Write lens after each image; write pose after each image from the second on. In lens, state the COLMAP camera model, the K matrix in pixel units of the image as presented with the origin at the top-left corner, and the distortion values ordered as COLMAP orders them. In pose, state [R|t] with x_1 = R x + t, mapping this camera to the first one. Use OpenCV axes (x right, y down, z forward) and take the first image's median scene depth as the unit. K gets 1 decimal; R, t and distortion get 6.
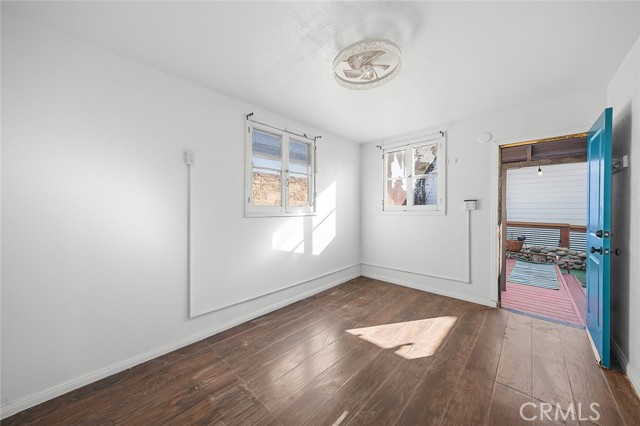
lens RADIAL K [[226.6, 0, 316.1], [0, 226.6, 209.9], [0, 0, 1]] dist [-0.015140, 0.000034]
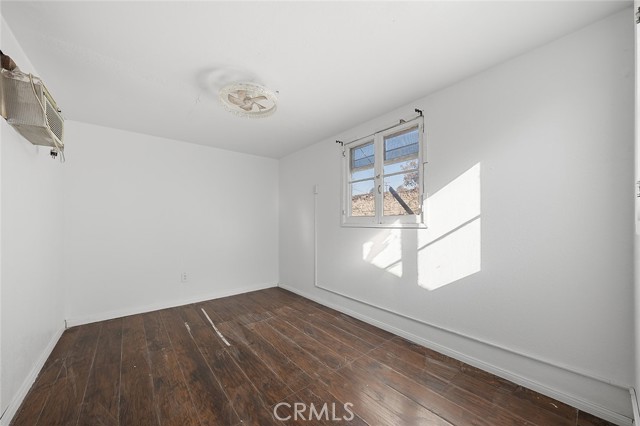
lens RADIAL K [[235.2, 0, 315.2], [0, 235.2, 222.4], [0, 0, 1]] dist [-0.010840, 0.001255]
pose [[-0.145416, 0.002448, -0.989368, 0.815120], [0.003474, 0.999992, 0.001964, 0.006045], [0.989364, -0.003151, -0.145424, 0.880756]]
